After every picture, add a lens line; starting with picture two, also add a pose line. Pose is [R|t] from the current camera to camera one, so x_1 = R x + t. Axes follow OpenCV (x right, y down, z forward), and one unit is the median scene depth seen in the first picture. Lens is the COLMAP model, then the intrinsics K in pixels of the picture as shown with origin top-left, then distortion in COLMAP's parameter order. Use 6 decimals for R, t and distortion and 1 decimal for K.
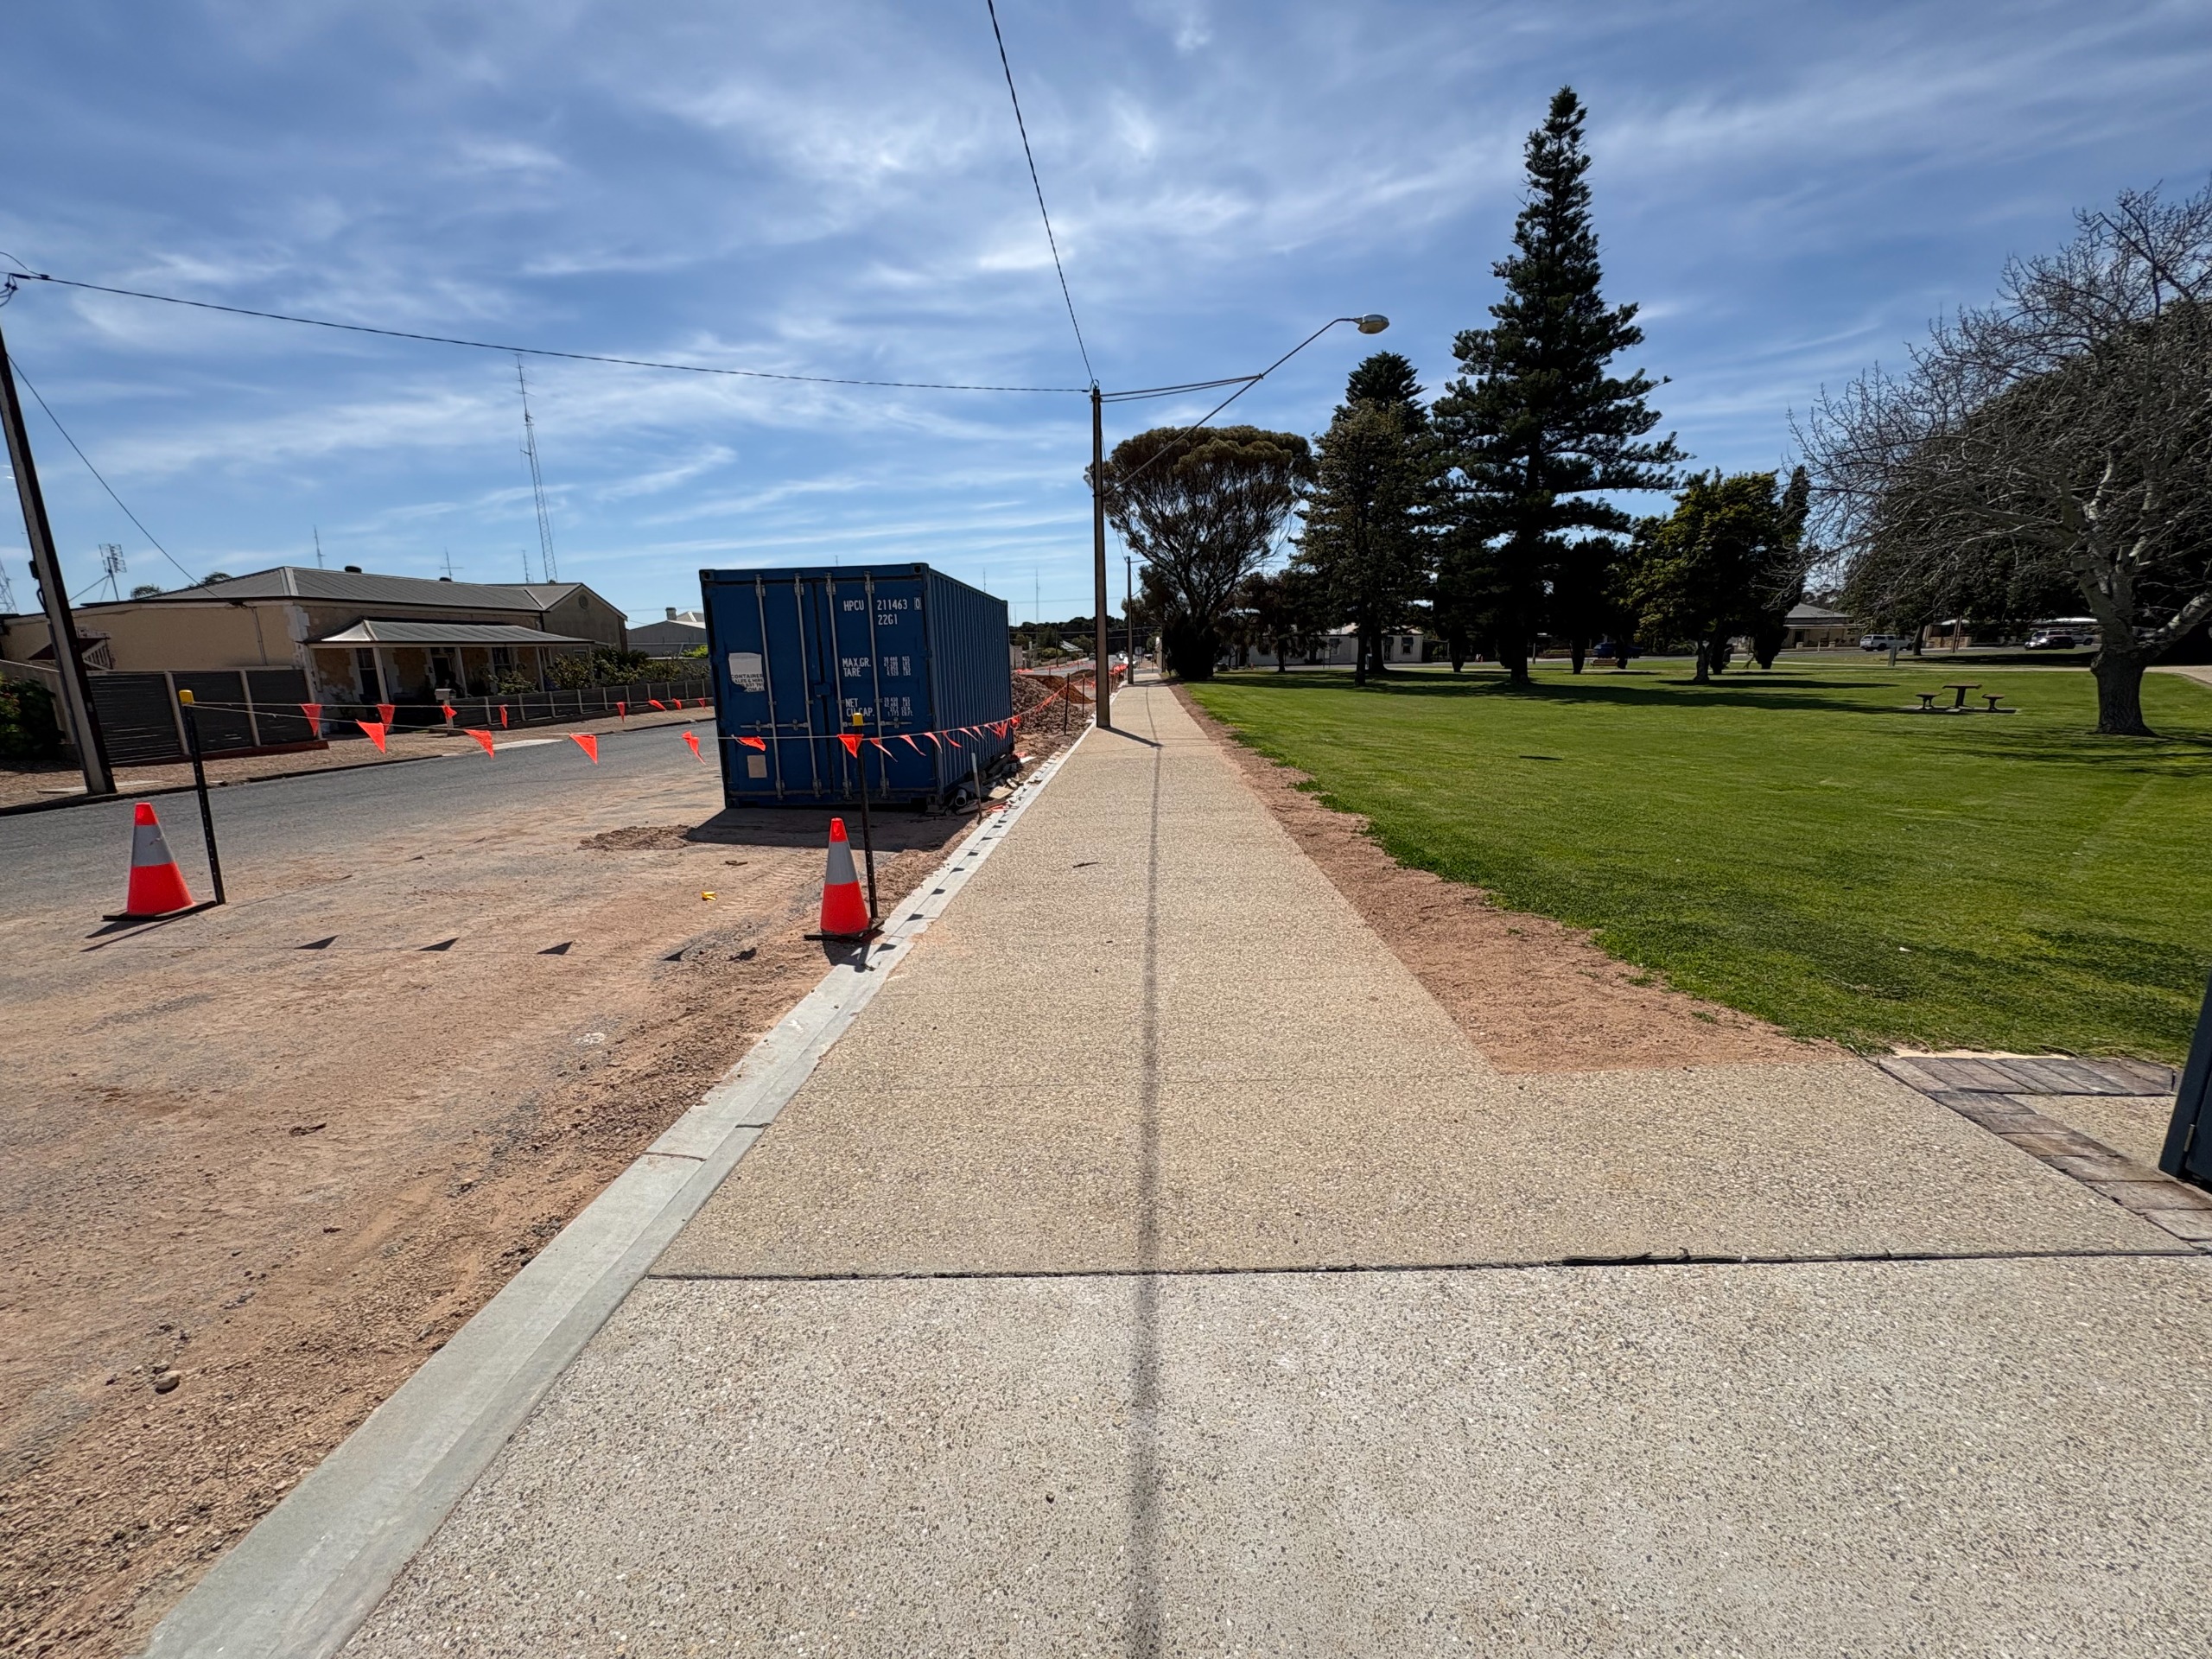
lens RADIAL K [[869.6, 0, 1104.2], [0, 869.6, 823.0], [0, 0, 1]] dist [-0.000070, -0.000157]
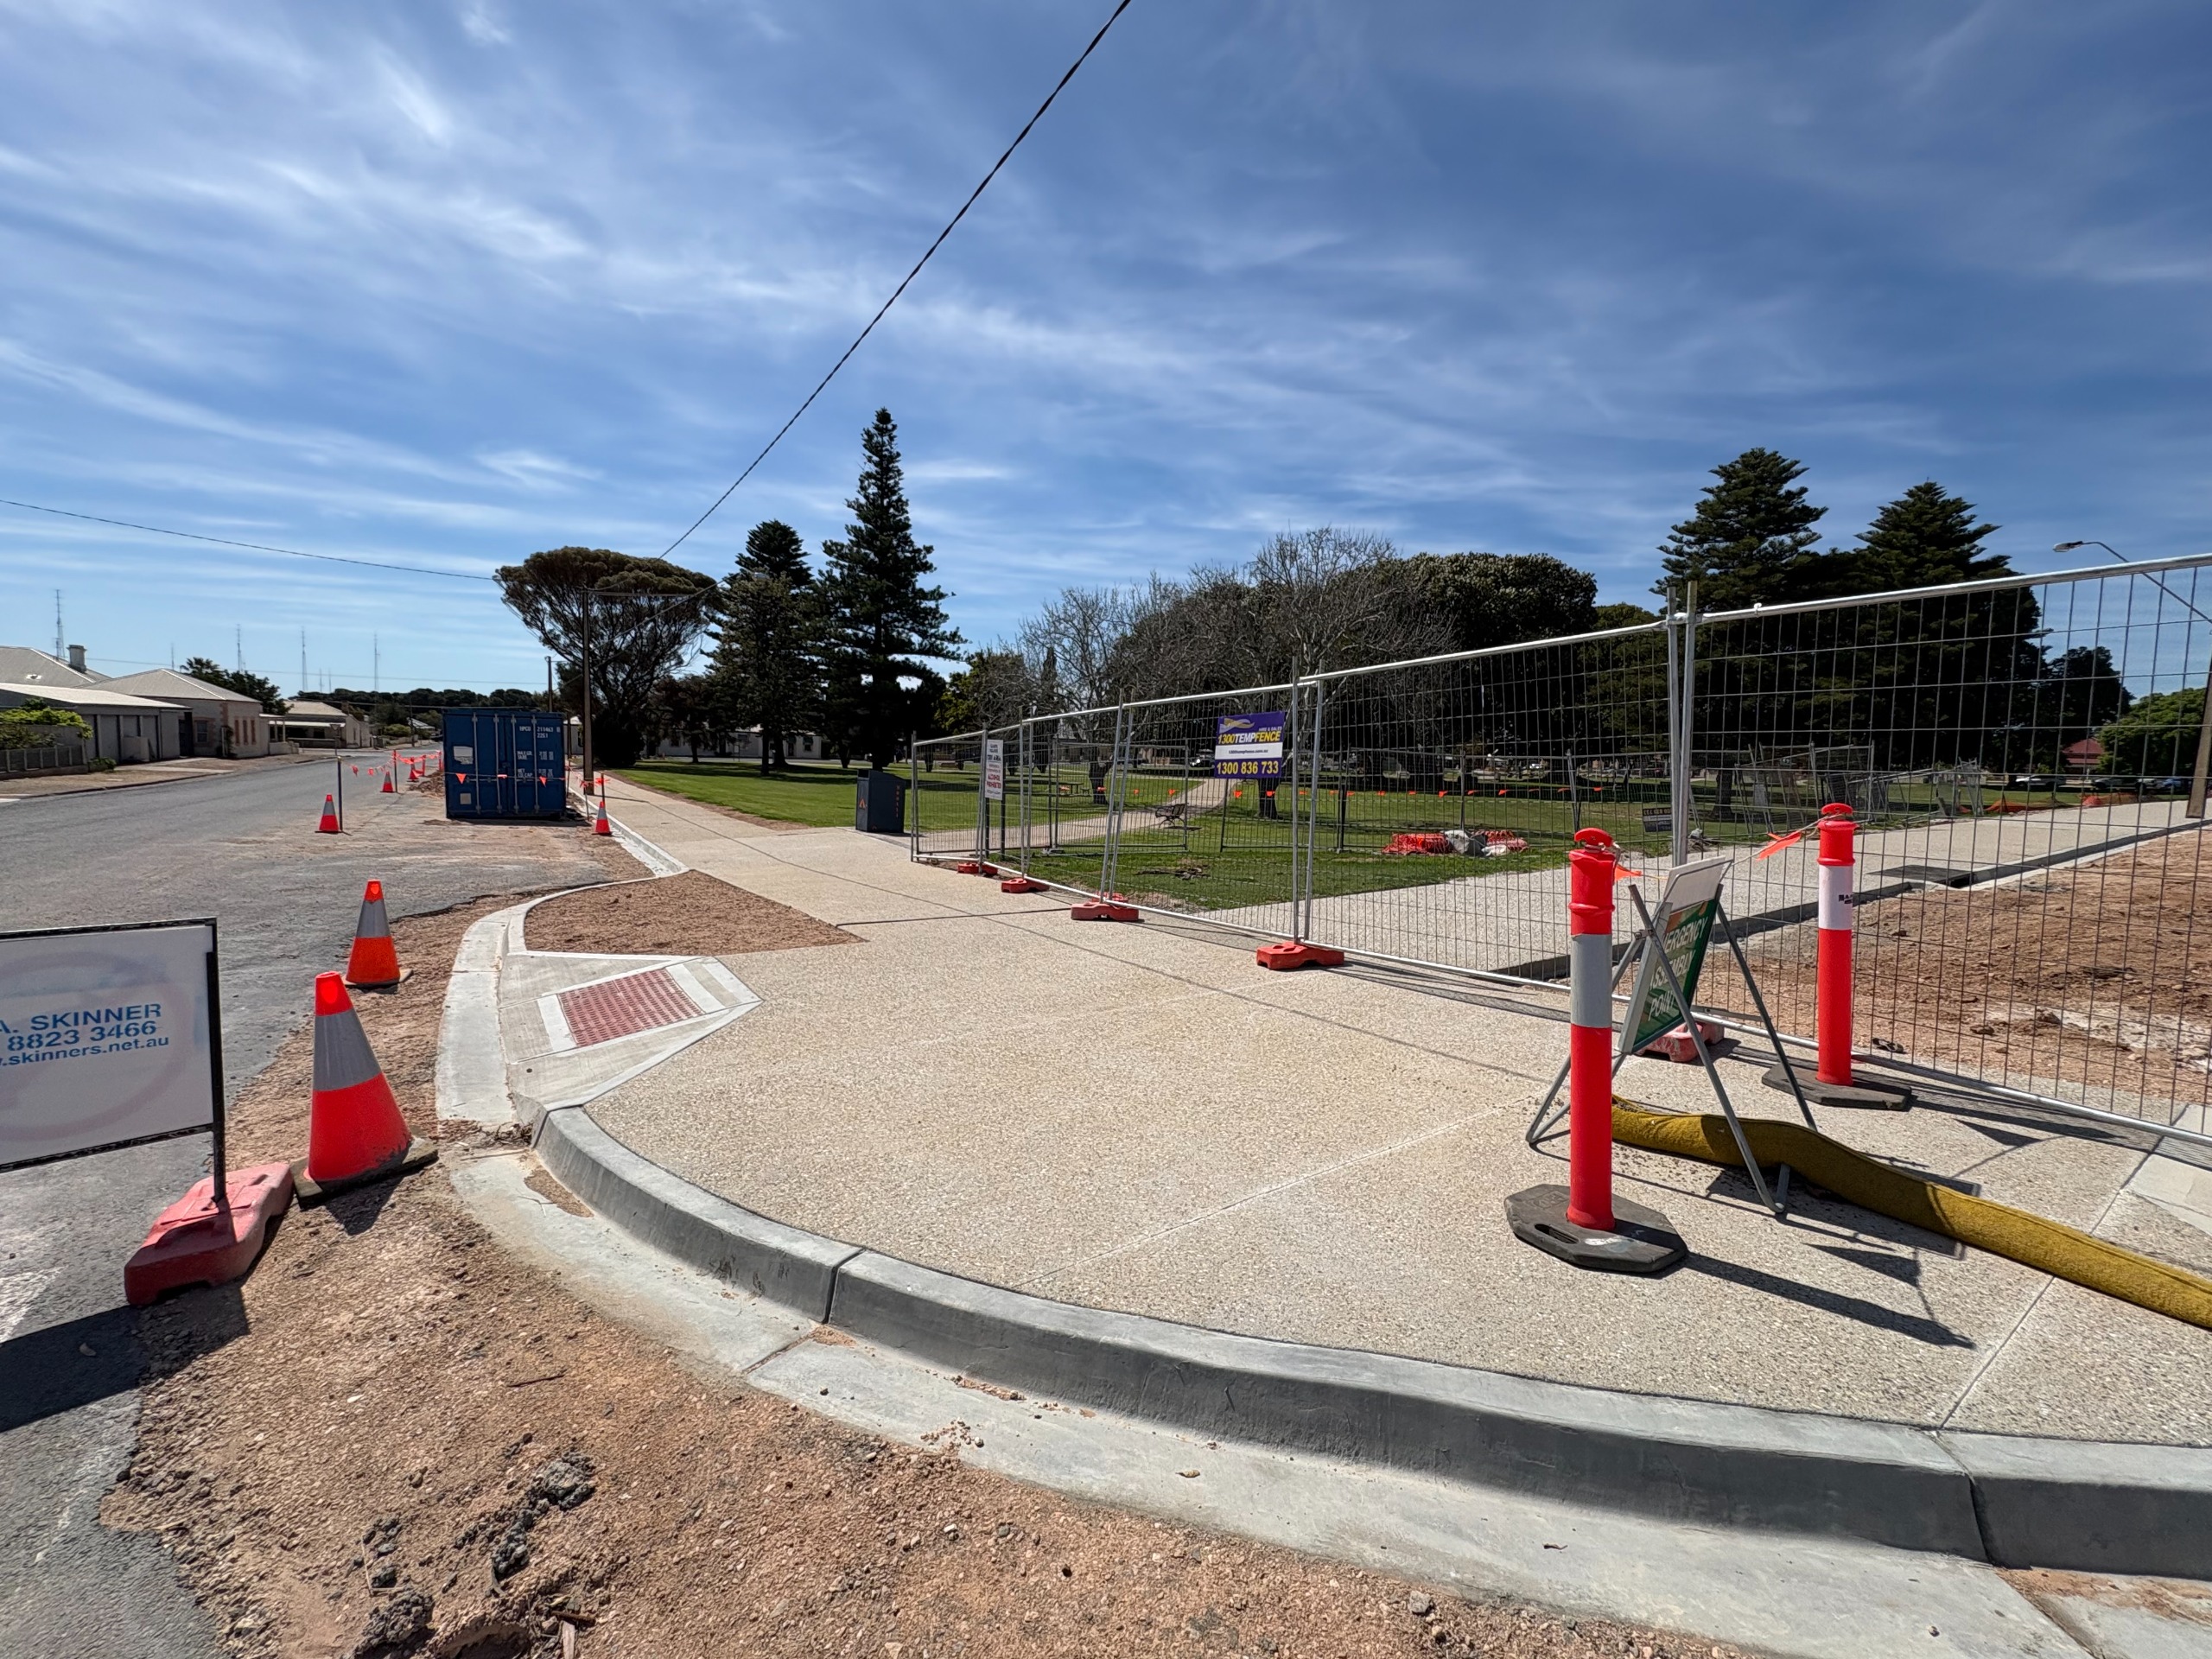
lens RADIAL K [[869.6, 0, 1104.2], [0, 869.6, 823.0], [0, 0, 1]] dist [-0.000070, -0.000157]
pose [[0.797029, -0.002872, 0.603935, -0.082948], [0.067548, 0.994138, -0.084417, 0.053649], [-0.600152, 0.108077, 0.792551, -0.312209]]
